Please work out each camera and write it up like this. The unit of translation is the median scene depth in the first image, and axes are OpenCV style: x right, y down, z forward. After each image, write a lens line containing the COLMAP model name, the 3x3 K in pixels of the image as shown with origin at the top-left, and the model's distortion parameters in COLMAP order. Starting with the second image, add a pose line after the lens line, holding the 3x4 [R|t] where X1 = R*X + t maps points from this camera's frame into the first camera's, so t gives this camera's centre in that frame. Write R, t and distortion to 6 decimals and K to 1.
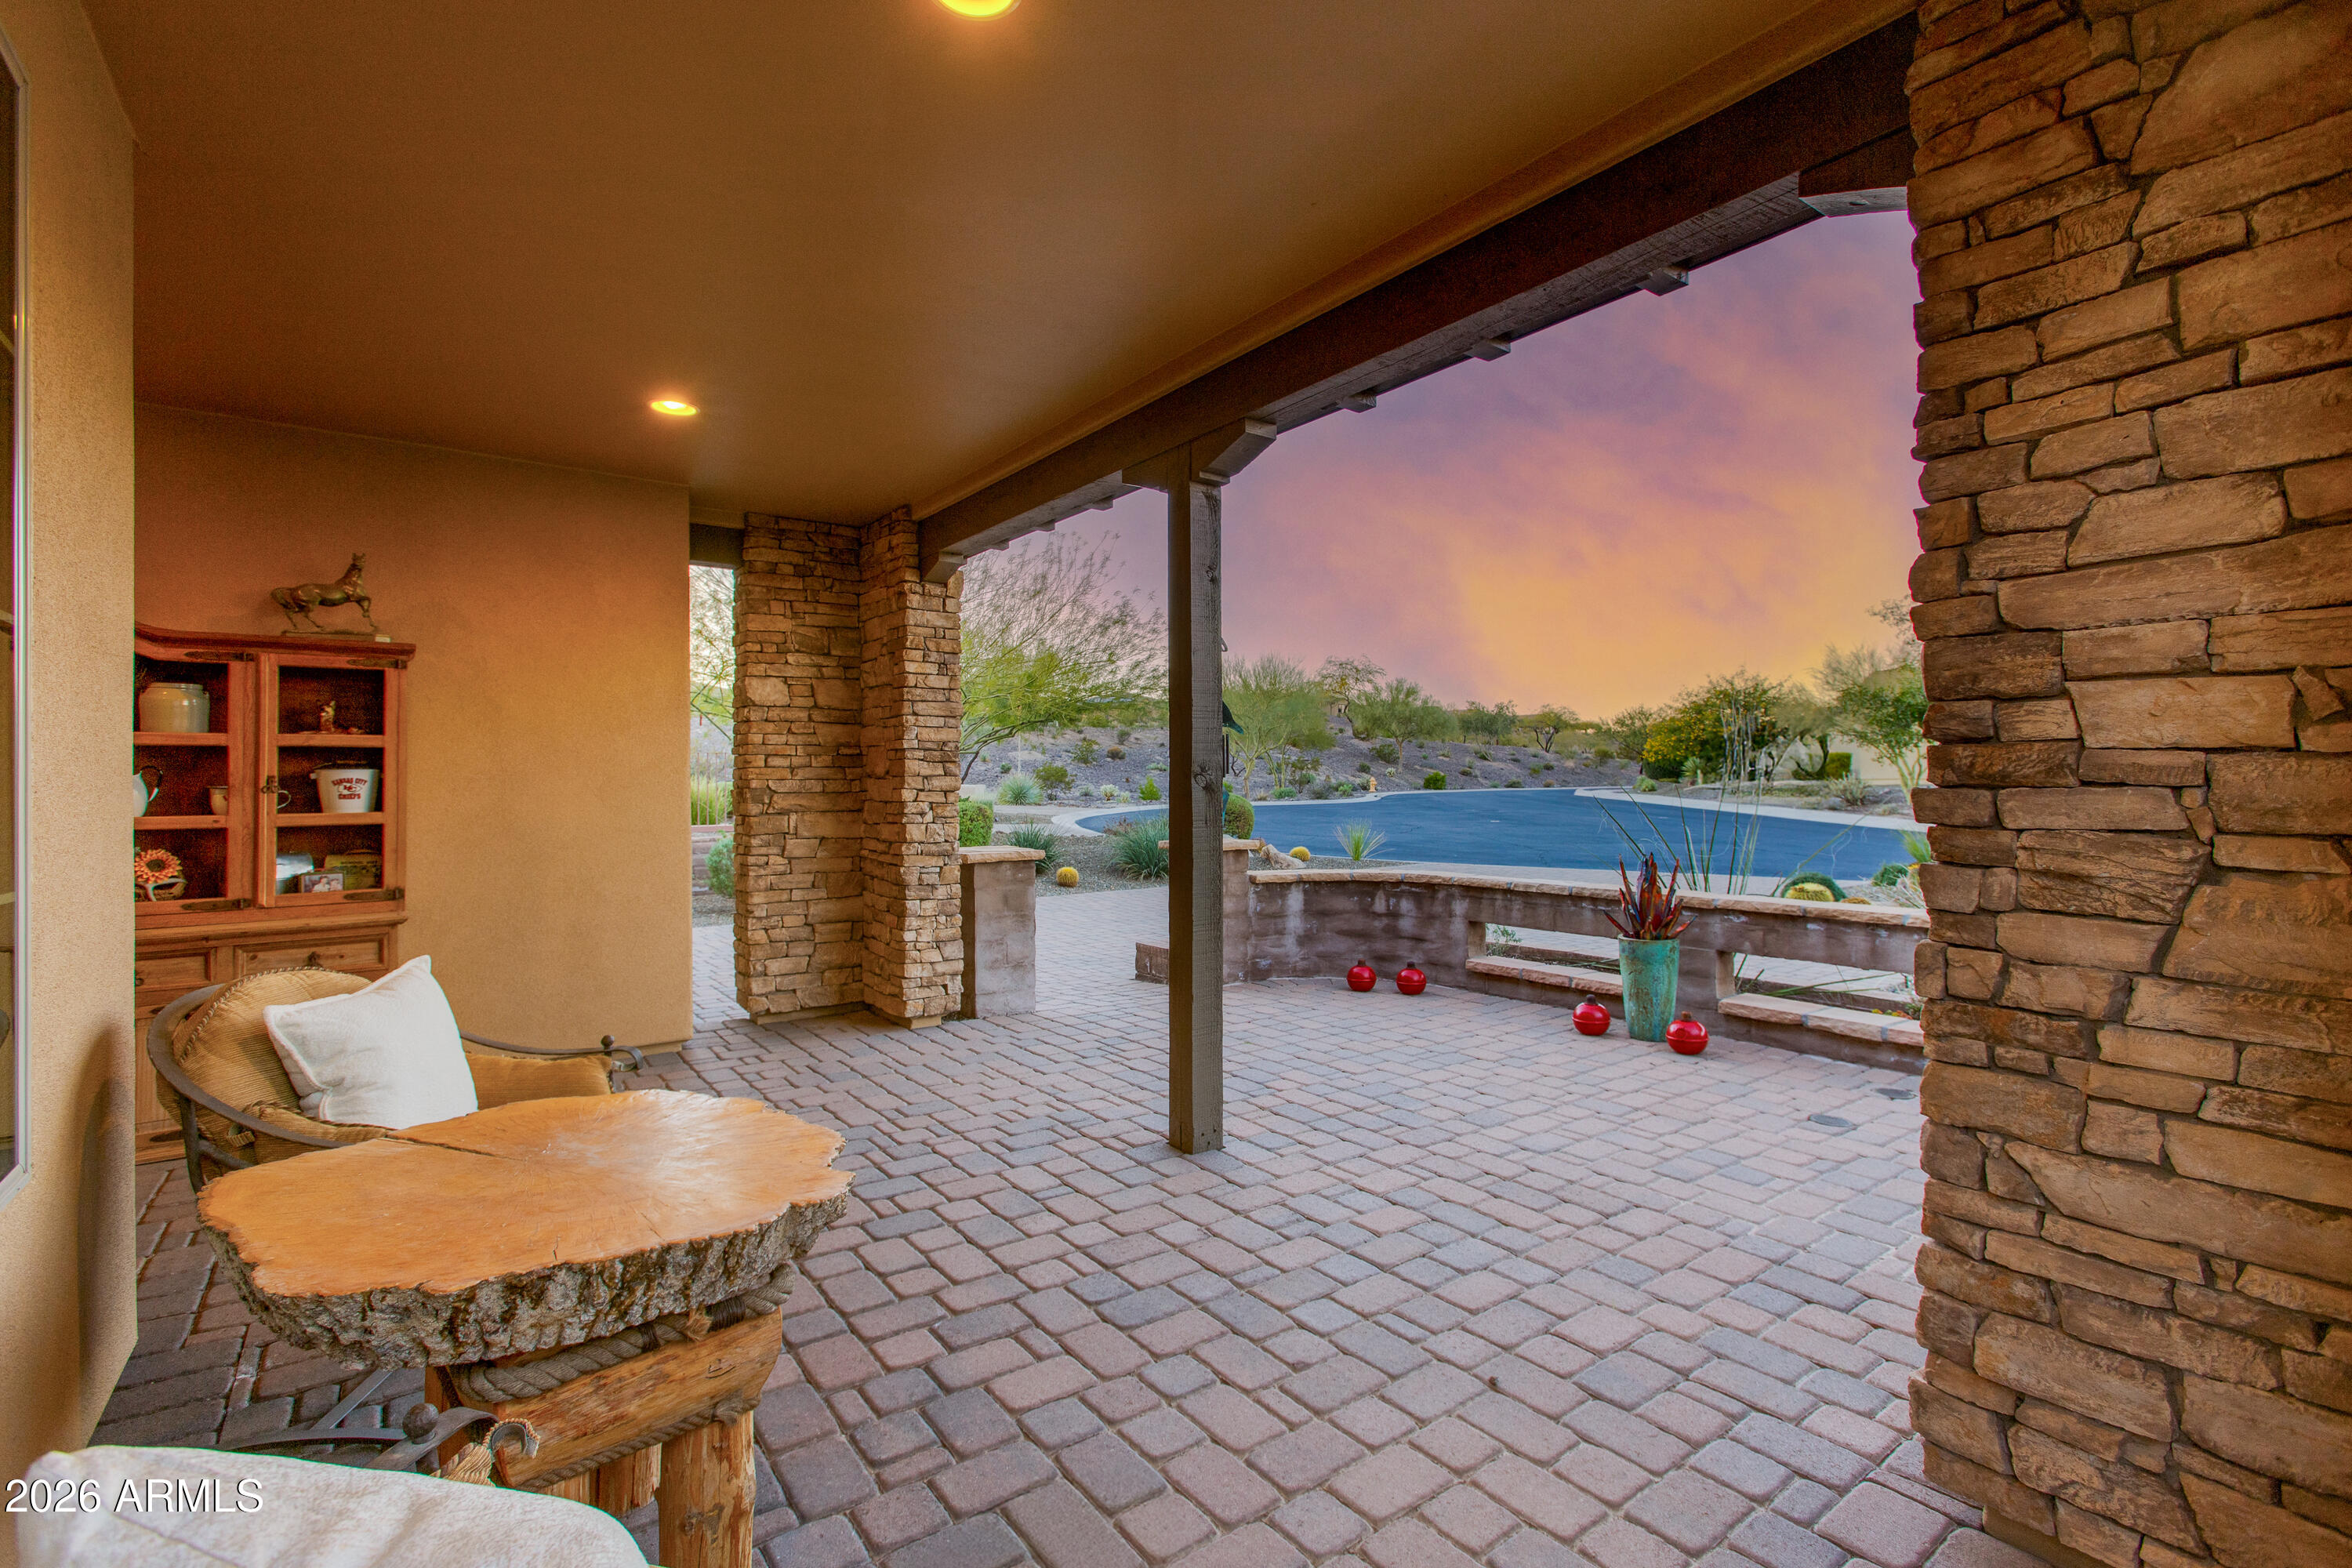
lens RADIAL K [[1055.3, 0, 1174.3], [0, 1055.3, 772.2], [0, 0, 1]] dist [0.000566, 0.004406]
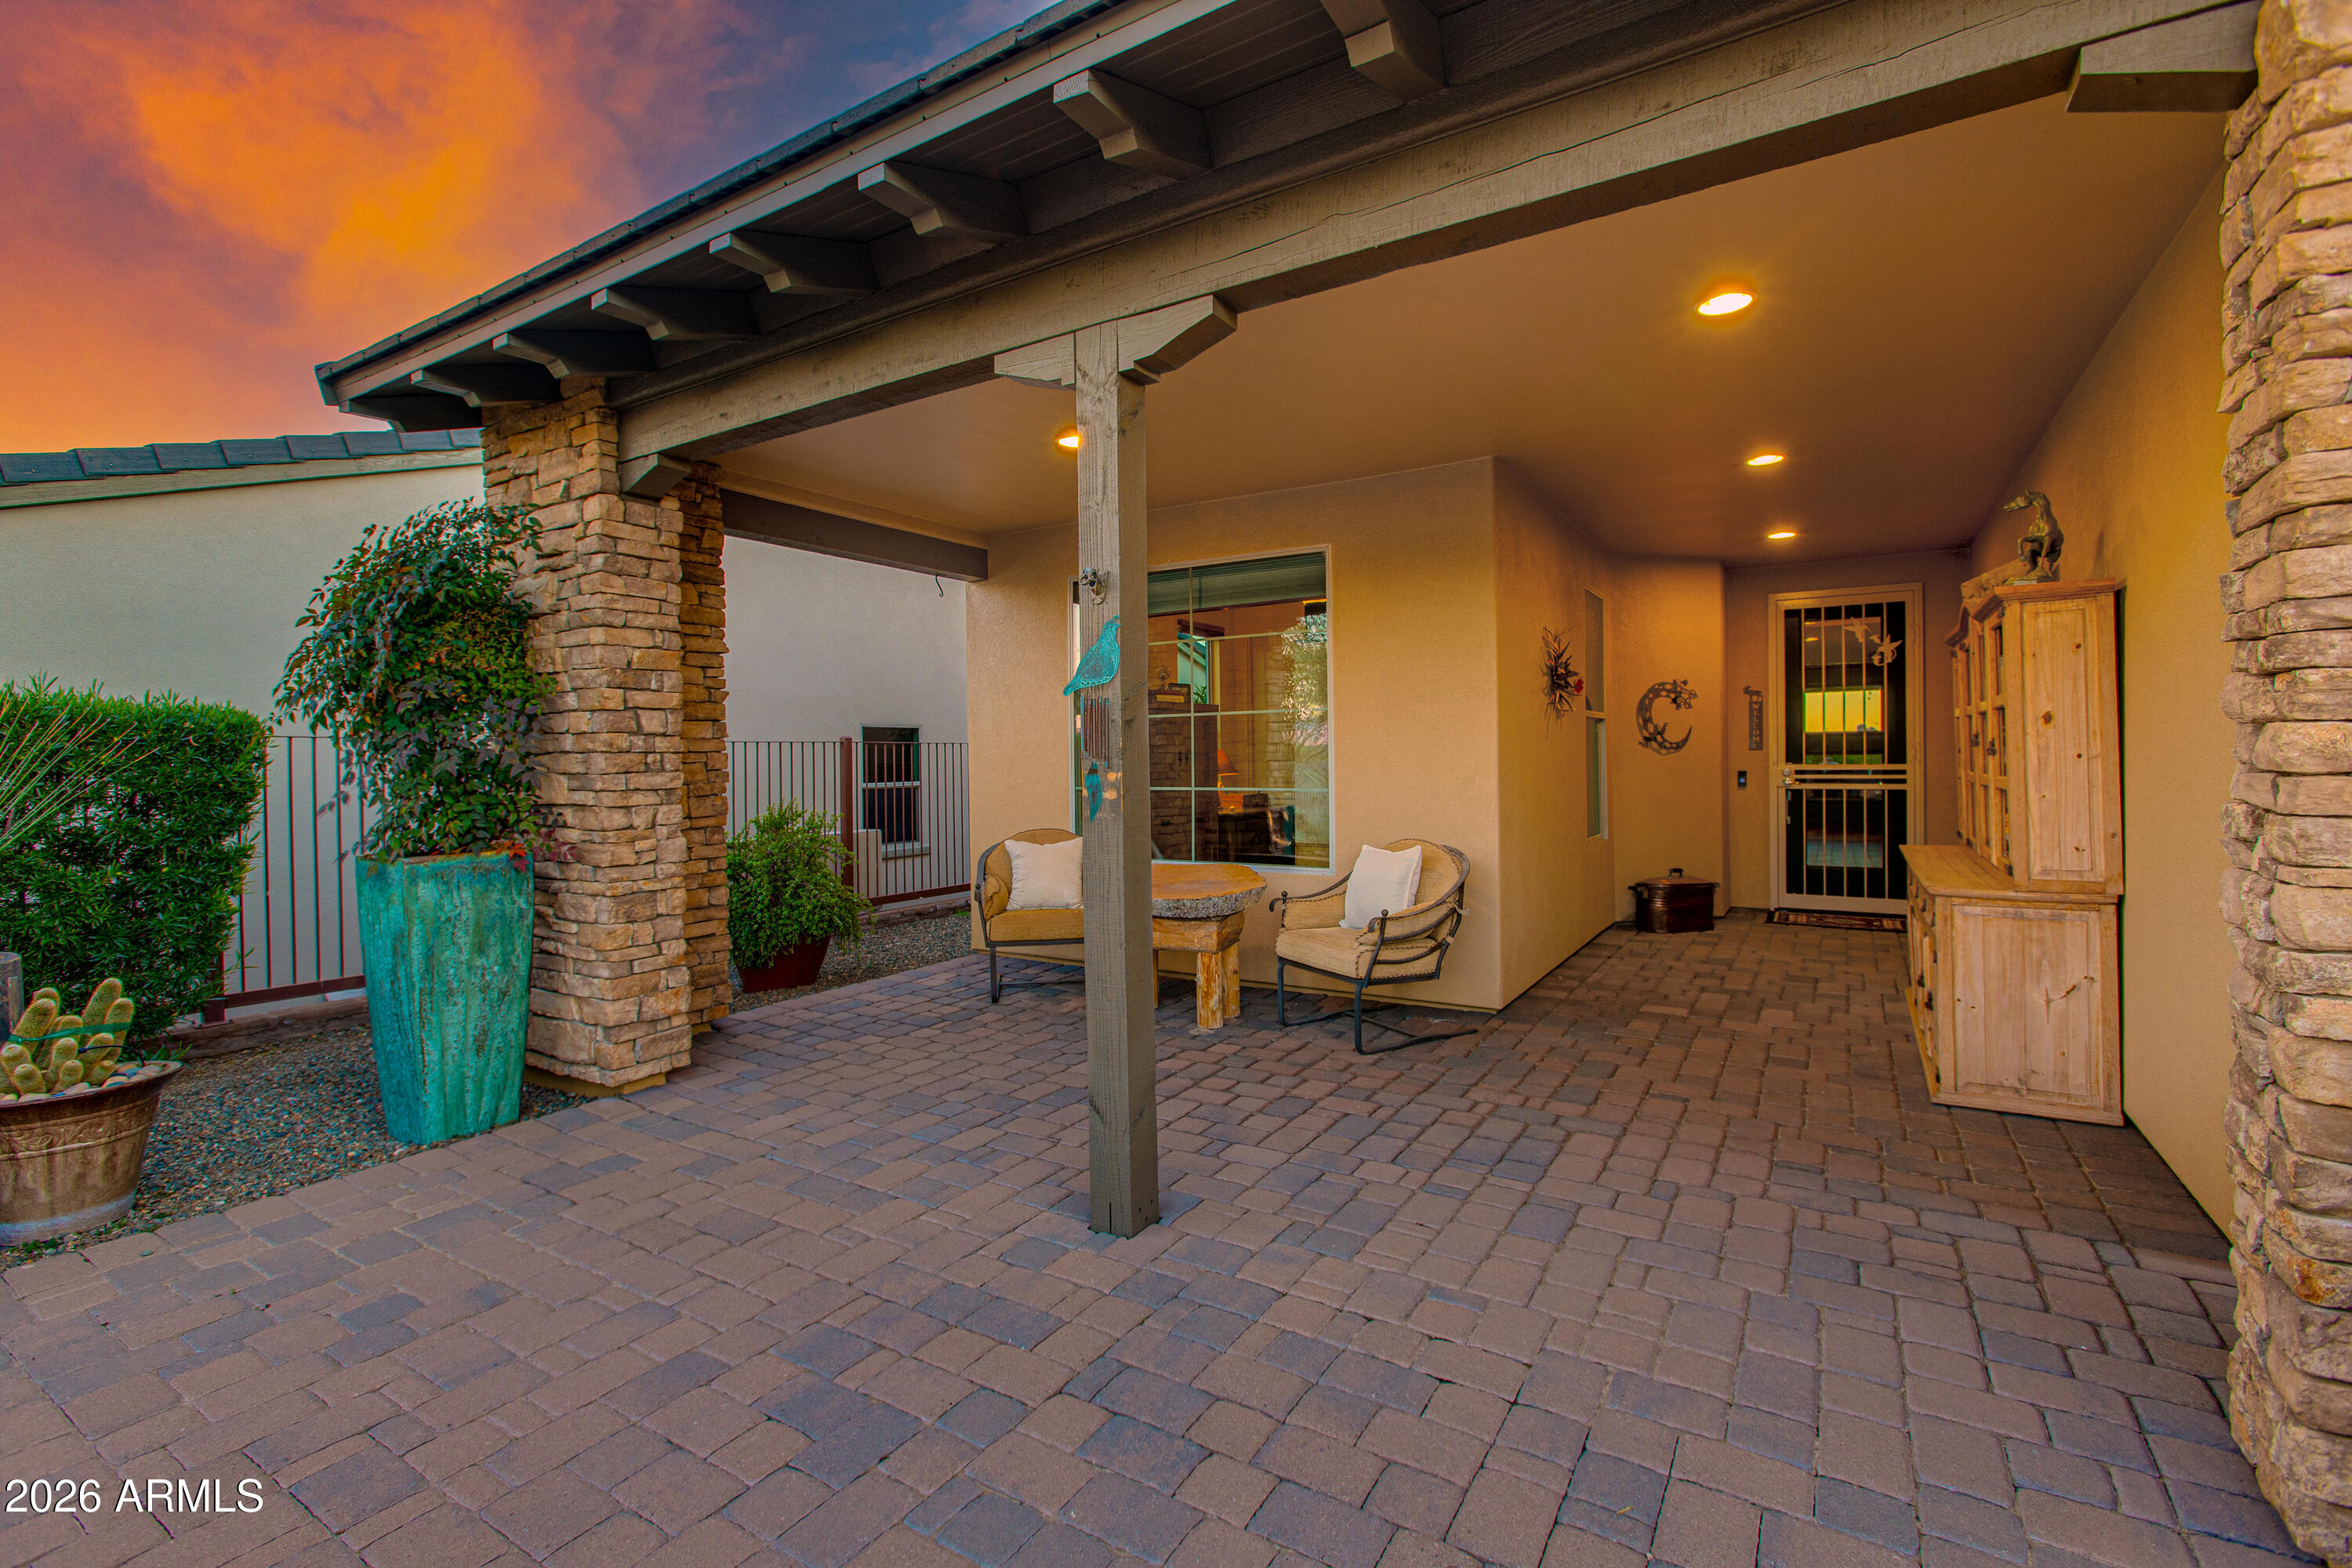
lens RADIAL K [[1055.3, 0, 1182.8], [0, 1055.3, 766.7], [0, 0, 1]] dist [0.000566, 0.004406]
pose [[-0.919268, 0.019214, -0.393163, 0.296104], [0.020444, 0.999790, 0.001058, 0.010326], [0.393101, -0.007066, -0.919468, 1.784260]]
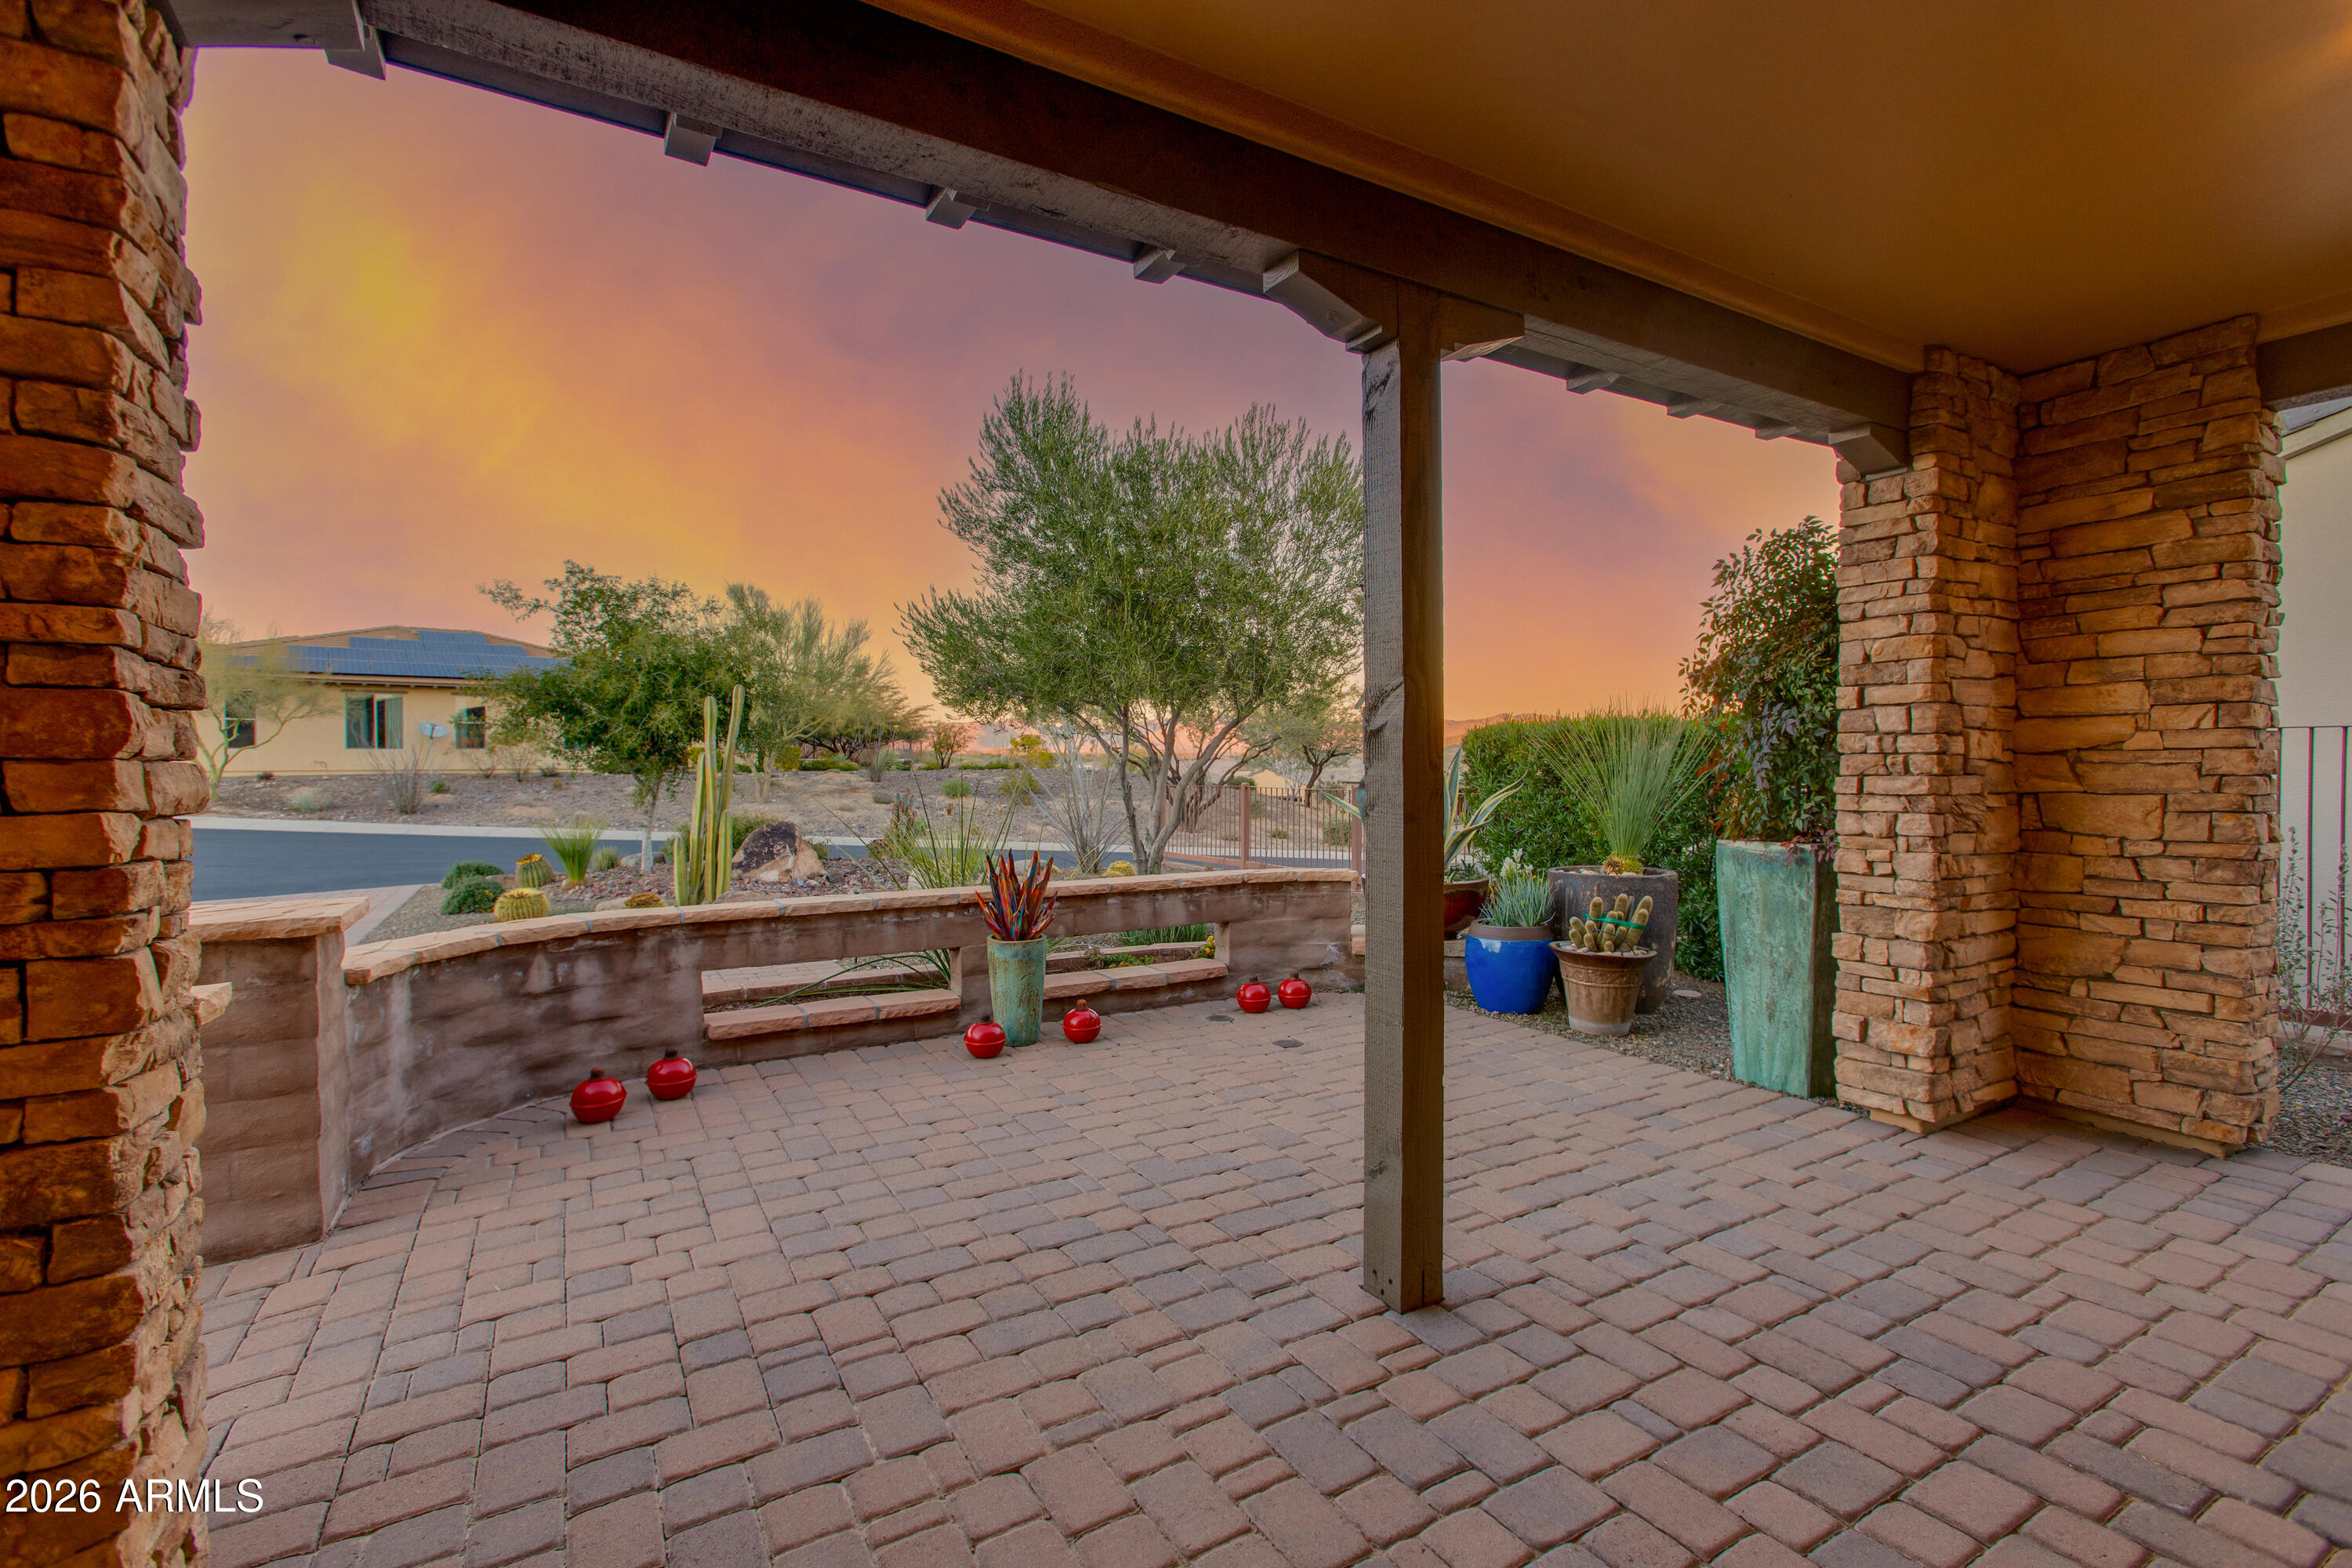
lens RADIAL K [[1055.3, 0, 1164.2], [0, 1055.3, 783.1], [0, 0, 1]] dist [0.000566, 0.004406]
pose [[0.104847, -0.008870, 0.994449, -0.704839], [-0.008028, 0.999920, 0.009765, 0.009006], [-0.994456, -0.009008, 0.104768, 1.109832]]
